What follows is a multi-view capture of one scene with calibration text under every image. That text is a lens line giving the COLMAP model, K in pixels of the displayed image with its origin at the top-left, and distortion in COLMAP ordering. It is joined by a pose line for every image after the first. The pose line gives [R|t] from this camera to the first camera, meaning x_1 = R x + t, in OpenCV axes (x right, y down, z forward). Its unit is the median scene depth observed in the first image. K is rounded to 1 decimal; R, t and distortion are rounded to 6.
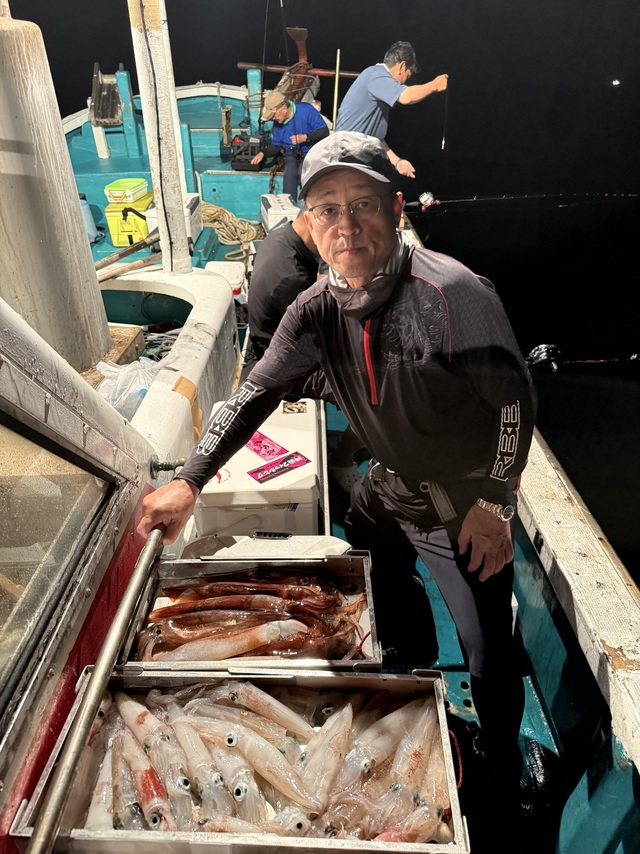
lens RADIAL K [[600.5, 0, 320.0], [0, 600.5, 427.0], [0, 0, 1]] dist [-0.000996, -0.001101]
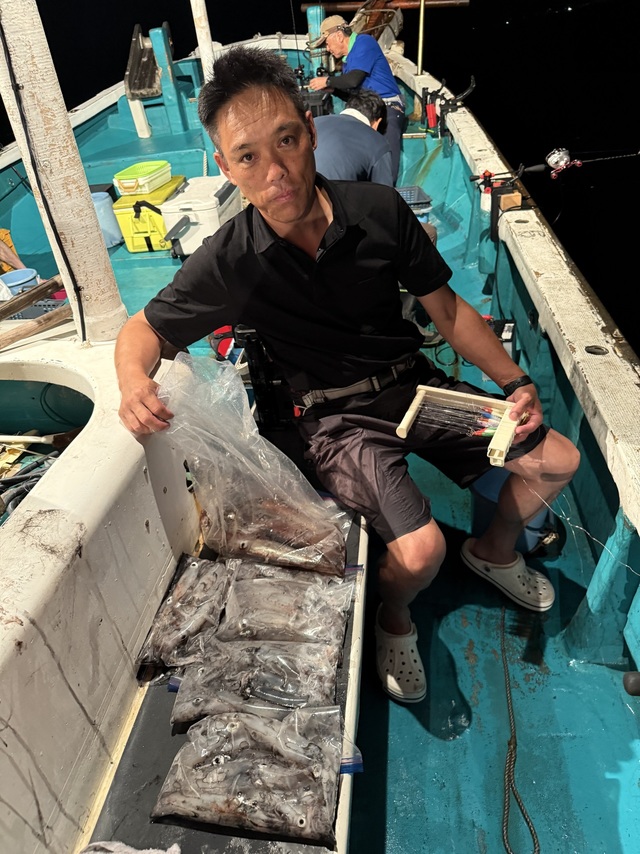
lens RADIAL K [[623.6, 0, 320.0], [0, 623.6, 427.0], [0, 0, 1]] dist [-0.002684, -0.002462]
pose [[0.987237, -0.012961, -0.158730, 0.016999], [0.018310, 0.999311, 0.032283, -0.069280], [0.158202, -0.034777, 0.986794, 0.170138]]
